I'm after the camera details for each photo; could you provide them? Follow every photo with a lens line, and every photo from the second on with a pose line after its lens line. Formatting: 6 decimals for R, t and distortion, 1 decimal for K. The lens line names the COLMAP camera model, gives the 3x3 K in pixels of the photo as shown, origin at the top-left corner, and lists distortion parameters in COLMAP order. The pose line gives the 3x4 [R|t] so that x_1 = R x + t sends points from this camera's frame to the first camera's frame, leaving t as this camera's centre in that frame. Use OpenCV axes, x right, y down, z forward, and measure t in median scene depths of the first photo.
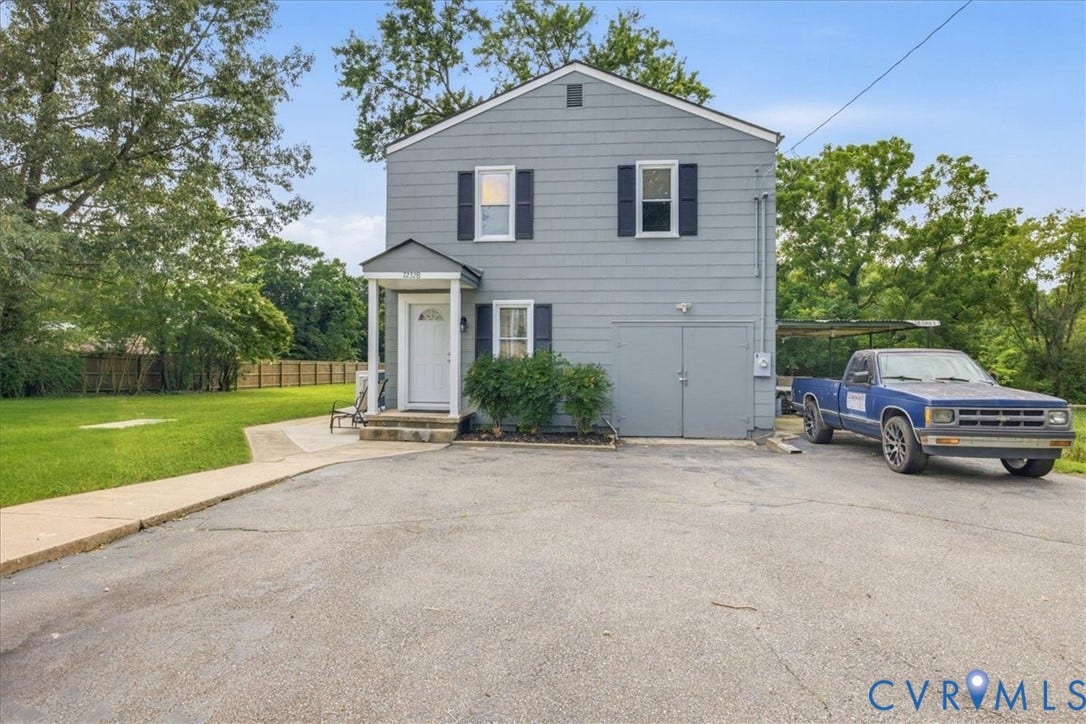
lens RADIAL K [[470.1, 0, 543.2], [0, 470.1, 349.2], [0, 0, 1]] dist [0.001328, 0.000174]
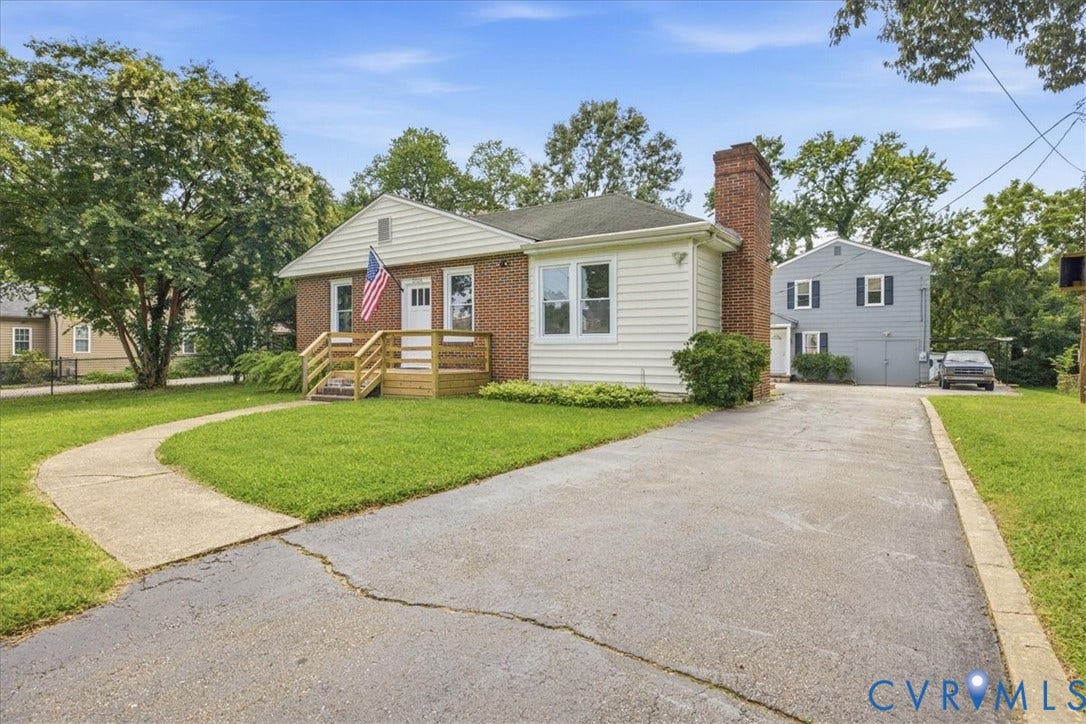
lens RADIAL K [[574.5, 0, 543.0], [0, 574.5, 362.0], [0, 0, 1]] dist [0.000414, 0.000476]
pose [[0.886790, 0.002862, -0.462163, 0.091145], [0.010713, 0.999585, 0.026746, -0.038378], [0.462048, -0.028669, 0.886391, -2.548199]]
